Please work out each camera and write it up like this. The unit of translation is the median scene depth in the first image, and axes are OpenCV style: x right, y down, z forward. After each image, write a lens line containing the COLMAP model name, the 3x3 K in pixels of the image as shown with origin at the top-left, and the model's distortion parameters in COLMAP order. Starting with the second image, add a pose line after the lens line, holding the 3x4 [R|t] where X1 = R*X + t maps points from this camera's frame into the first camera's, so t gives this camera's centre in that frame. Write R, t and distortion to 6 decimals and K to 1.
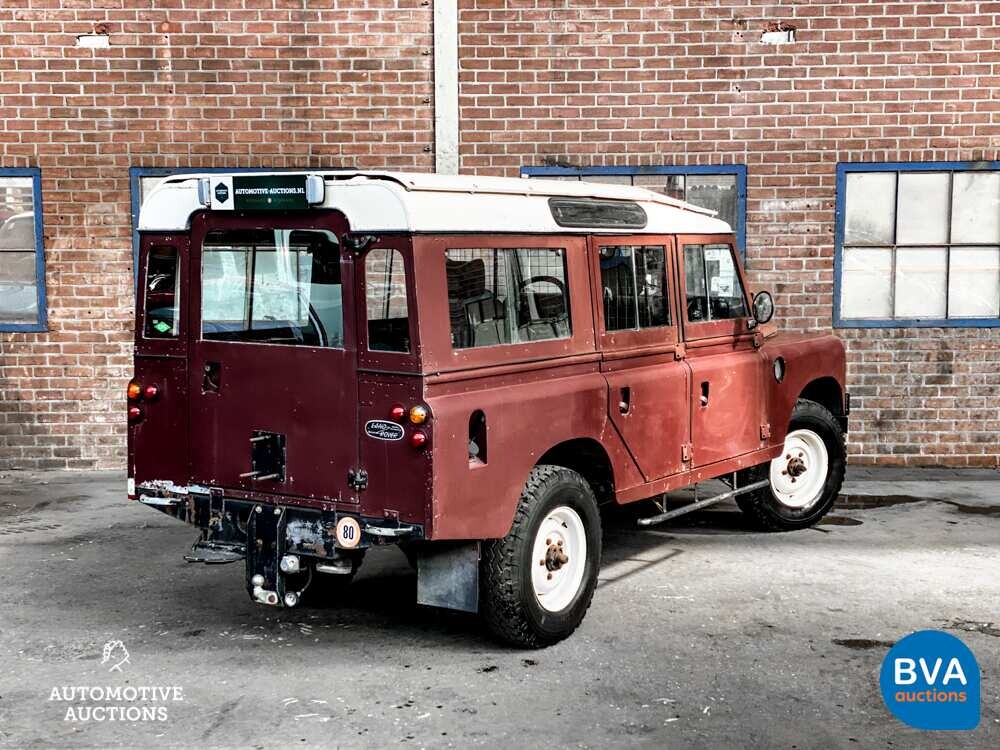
lens RADIAL K [[1491.5, 0, 505.7], [0, 1491.5, 363.2], [0, 0, 1]] dist [0.109960, 0.000000]
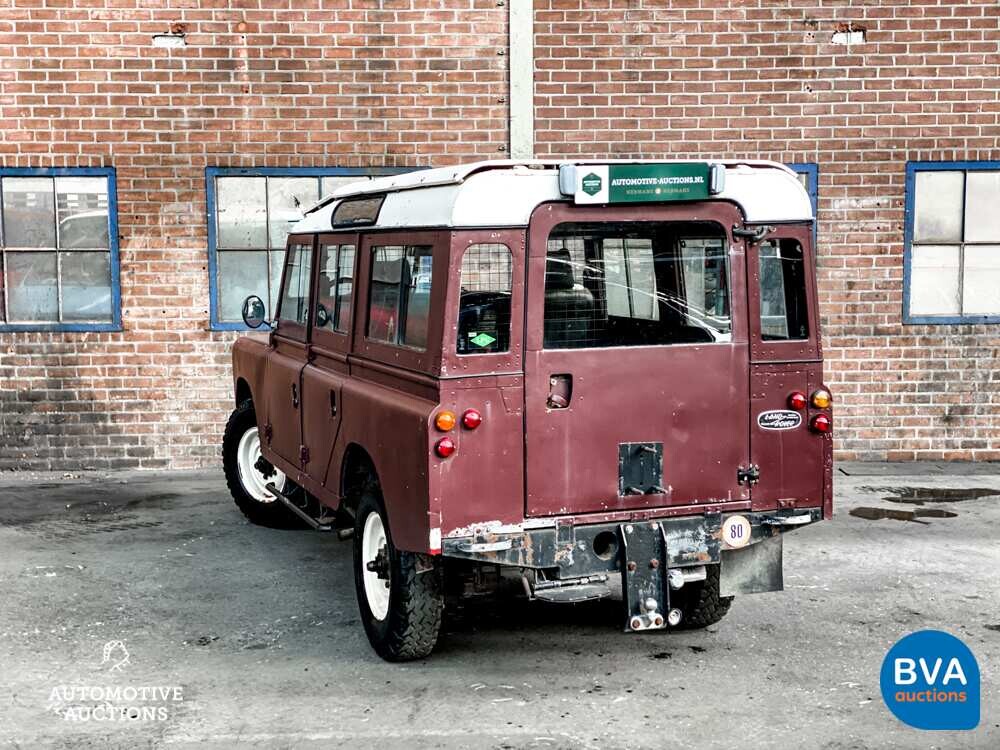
lens RADIAL K [[1491.5, 0, 501.1], [0, 1491.5, 356.9], [0, 0, 1]] dist [0.109960, 0.000000]
pose [[0.999361, -0.004330, 0.035469, -0.089512], [0.004693, 0.999937, -0.010156, 0.007523], [-0.035423, 0.010316, 0.999319, -0.004641]]
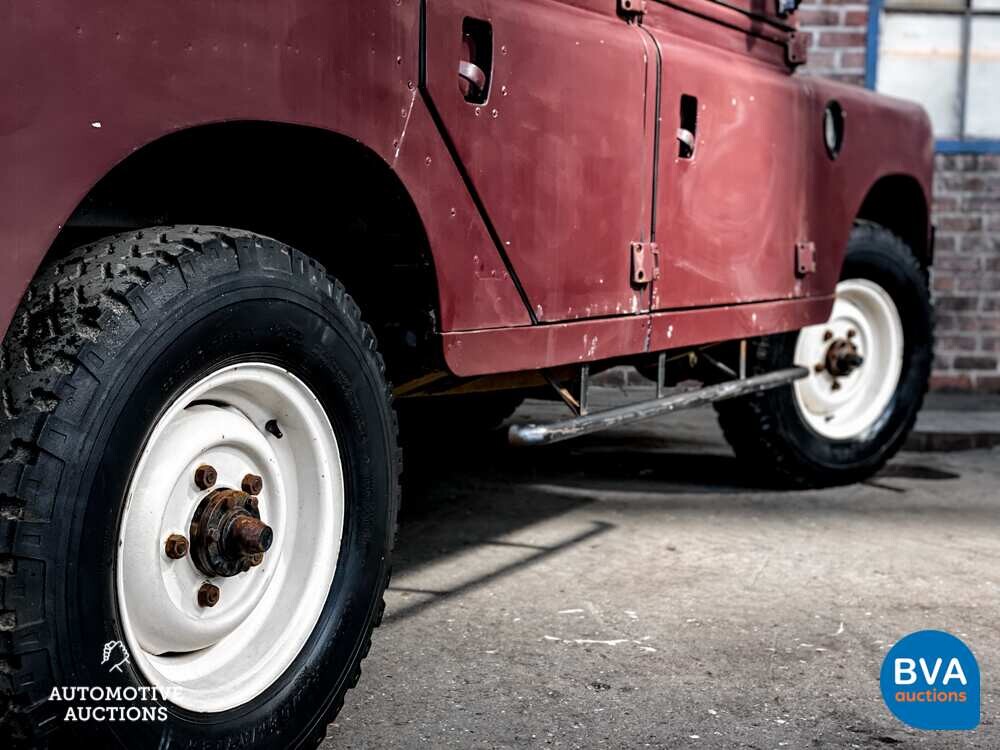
lens RADIAL K [[1491.5, 0, 503.7], [0, 1491.5, 358.6], [0, 0, 1]] dist [0.109960, 0.000000]
pose [[0.997414, 0.018868, 0.069350, 0.041144], [-0.019269, 0.999801, 0.005109, 0.057266], [-0.069240, -0.006433, 0.997579, 0.429533]]
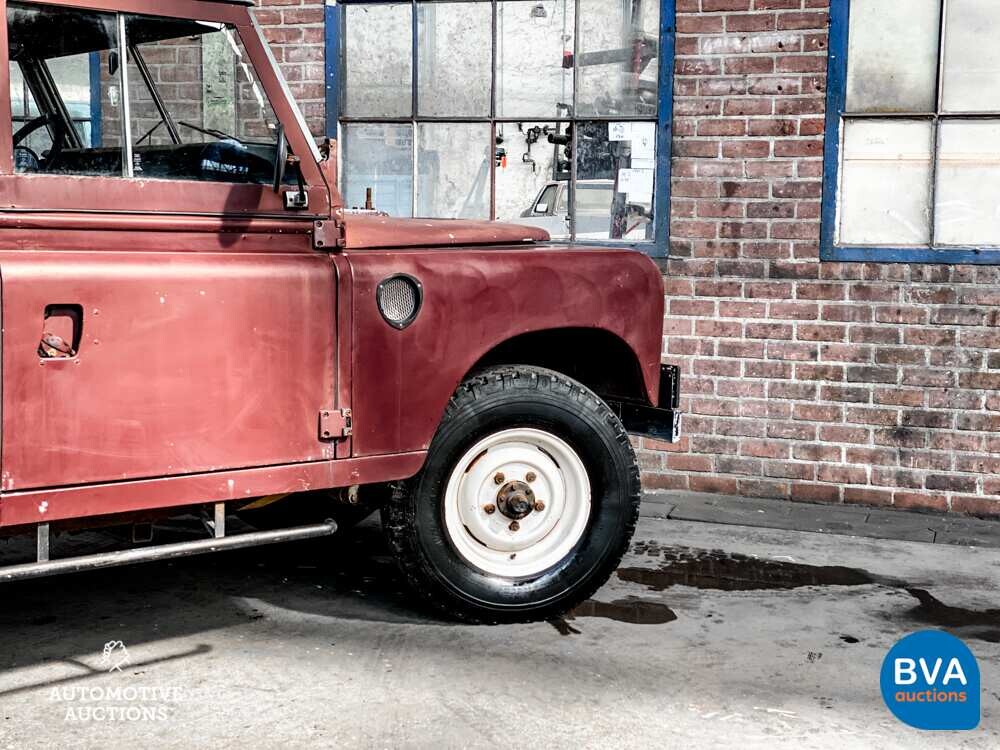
lens RADIAL K [[1491.5, 0, 513.7], [0, 1491.5, 341.8], [0, 0, 1]] dist [0.109960, 0.000000]
pose [[0.949600, 0.047867, -0.309789, 0.288908], [-0.048878, 0.998795, 0.004502, 0.010679], [0.309631, 0.010867, 0.950795, 0.425467]]
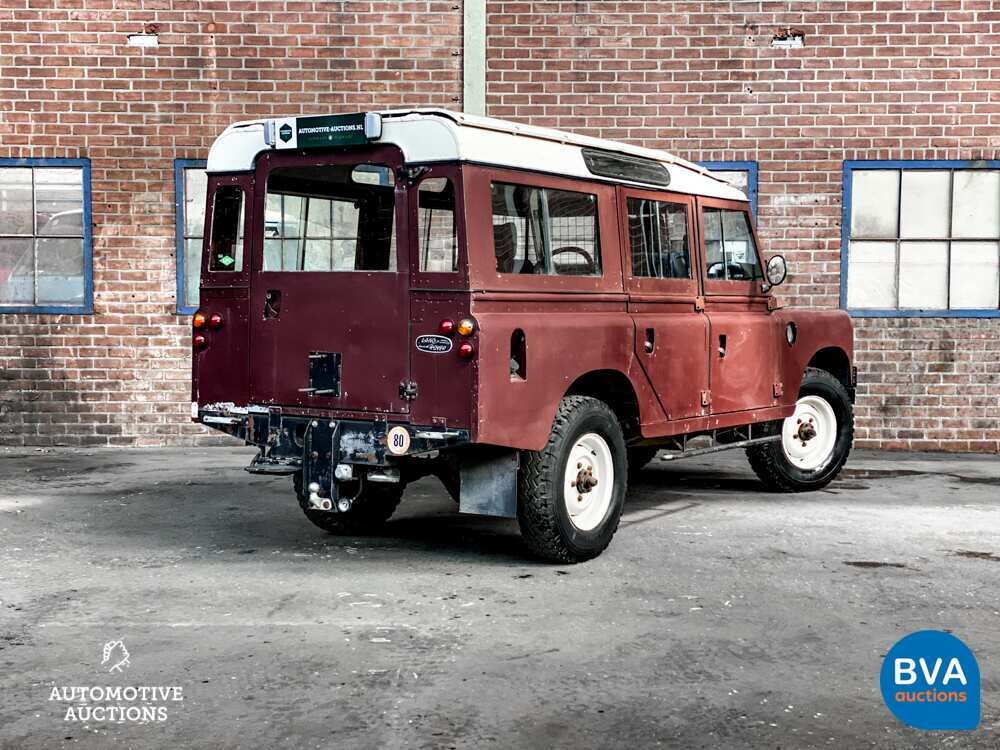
lens RADIAL K [[1491.5, 0, 503.4], [0, 1491.5, 353.7], [0, 0, 1]] dist [0.109960, 0.000000]
pose [[0.999952, 0.009593, -0.002179, -0.015036], [-0.009689, 0.998726, -0.049532, 0.057069], [0.001701, 0.049551, 0.998770, -0.048789]]
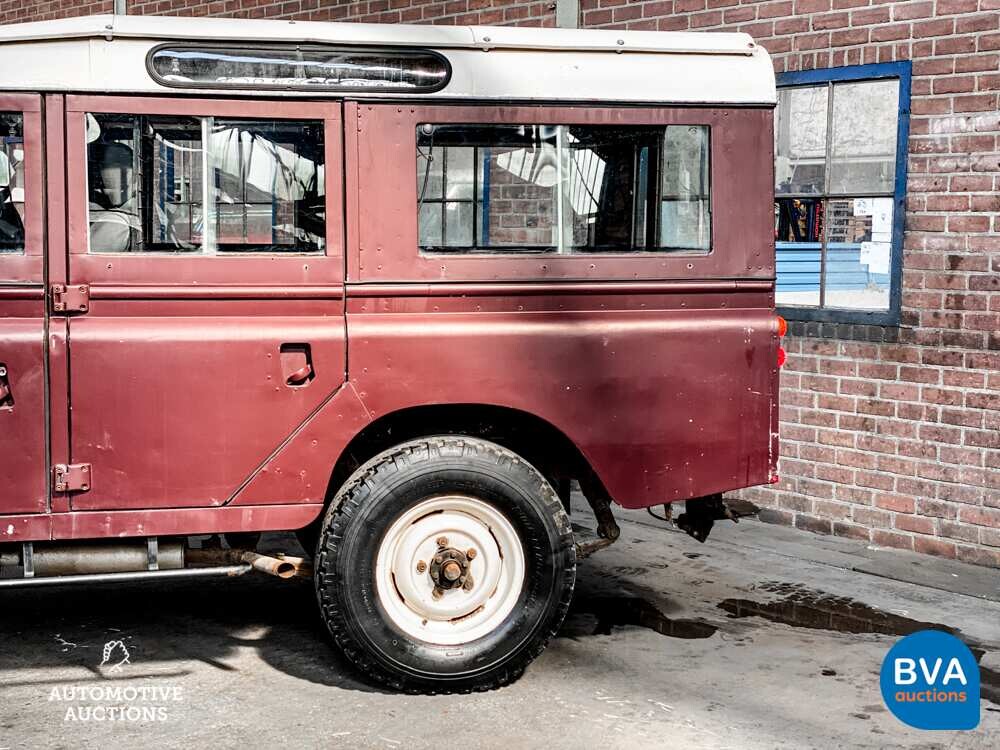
lens RADIAL K [[1491.5, 0, 497.1], [0, 1491.5, 352.4], [0, 0, 1]] dist [0.109960, 0.000000]
pose [[0.675742, 0.074634, -0.733350, 0.510812], [-0.096288, 0.995274, 0.012567, -0.004044], [0.730823, 0.062121, 0.679735, 0.459447]]
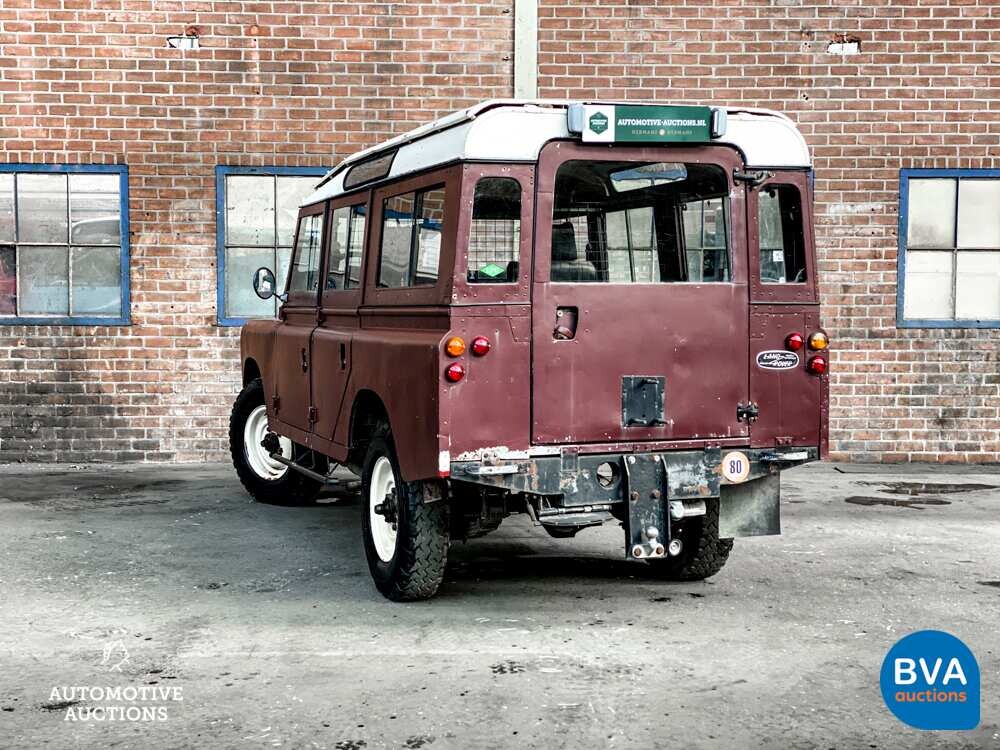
lens RADIAL K [[1491.5, 0, 500.2], [0, 1491.5, 353.6], [0, 0, 1]] dist [0.109960, 0.000000]
pose [[0.999233, 0.008061, 0.038313, -0.094802], [-0.005876, 0.998369, -0.056786, 0.055128], [-0.038708, 0.056517, 0.997651, -0.020859]]
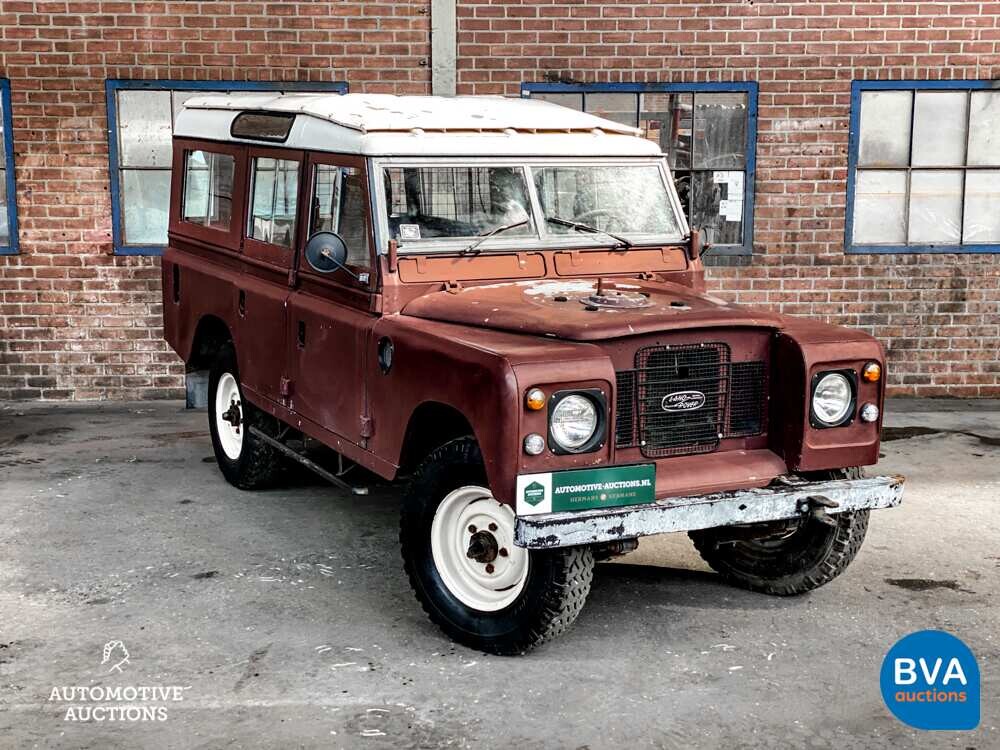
lens RADIAL K [[1491.5, 0, 504.0], [0, 1491.5, 364.2], [0, 0, 1]] dist [0.109960, 0.000000]
pose [[0.999311, 0.000698, 0.037119, -0.036332], [-0.002435, 0.998904, 0.046748, 0.002791], [-0.037045, -0.046806, 0.998217, 0.042847]]
